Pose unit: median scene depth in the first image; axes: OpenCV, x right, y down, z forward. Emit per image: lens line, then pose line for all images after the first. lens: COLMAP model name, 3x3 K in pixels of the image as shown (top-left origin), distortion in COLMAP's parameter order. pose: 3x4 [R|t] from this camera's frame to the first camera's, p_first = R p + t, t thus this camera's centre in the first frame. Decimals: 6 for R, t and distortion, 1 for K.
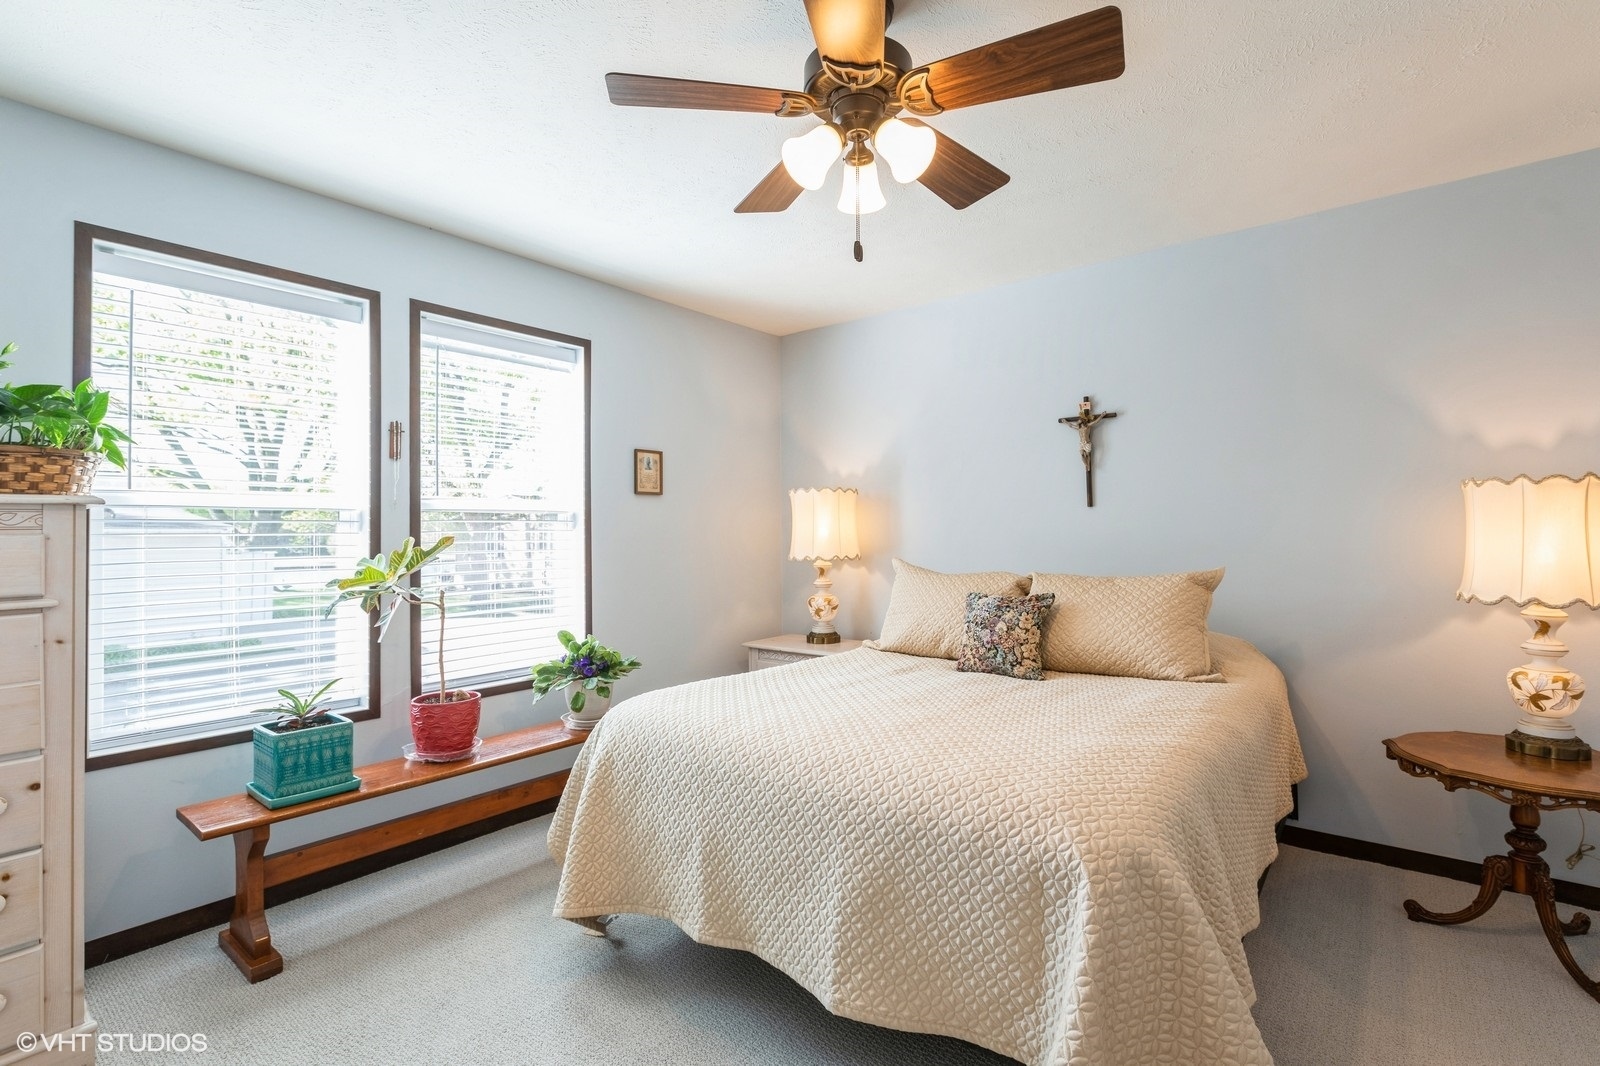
lens RADIAL K [[735.2, 0, 800.0], [0, 735.2, 533.0], [0, 0, 1]] dist [0.000805, 0.000122]
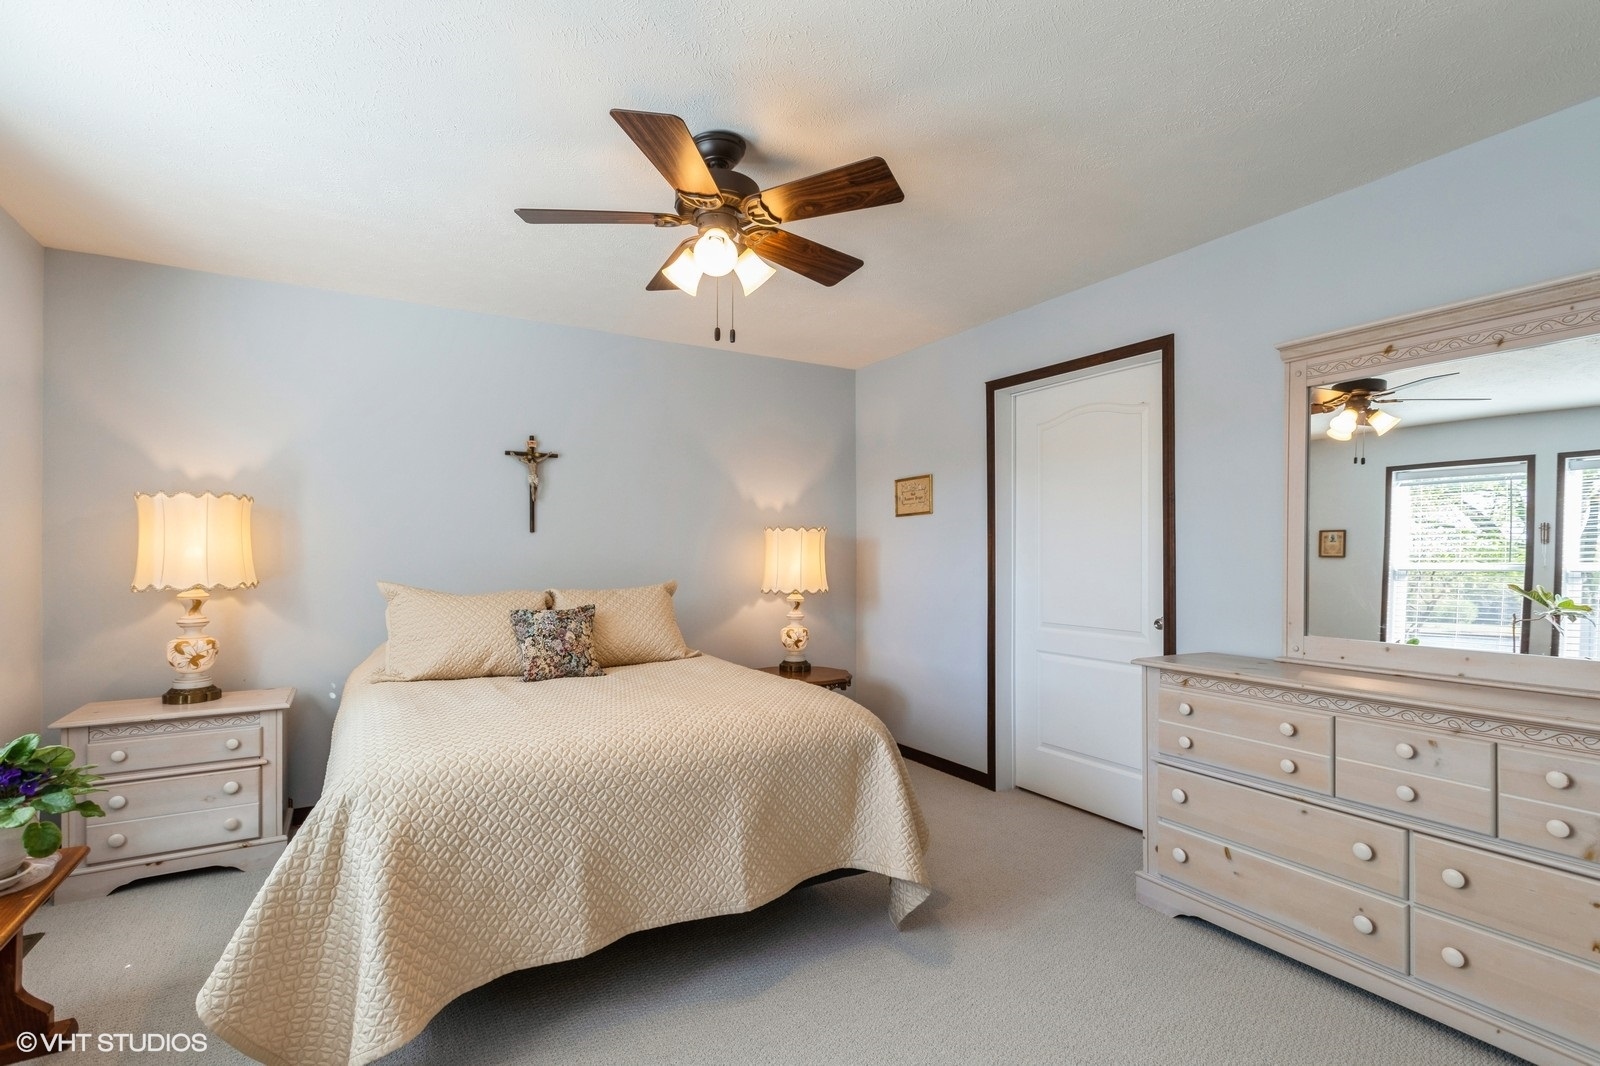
lens RADIAL K [[746.9, 0, 801.6], [0, 746.9, 552.8], [0, 0, 1]] dist [0.001151, 0.000214]
pose [[0.354496, 0.009600, 0.935008, -0.691059], [-0.004056, 0.999954, -0.008729, 0.006368], [-0.935049, -0.000697, 0.354519, 0.245956]]
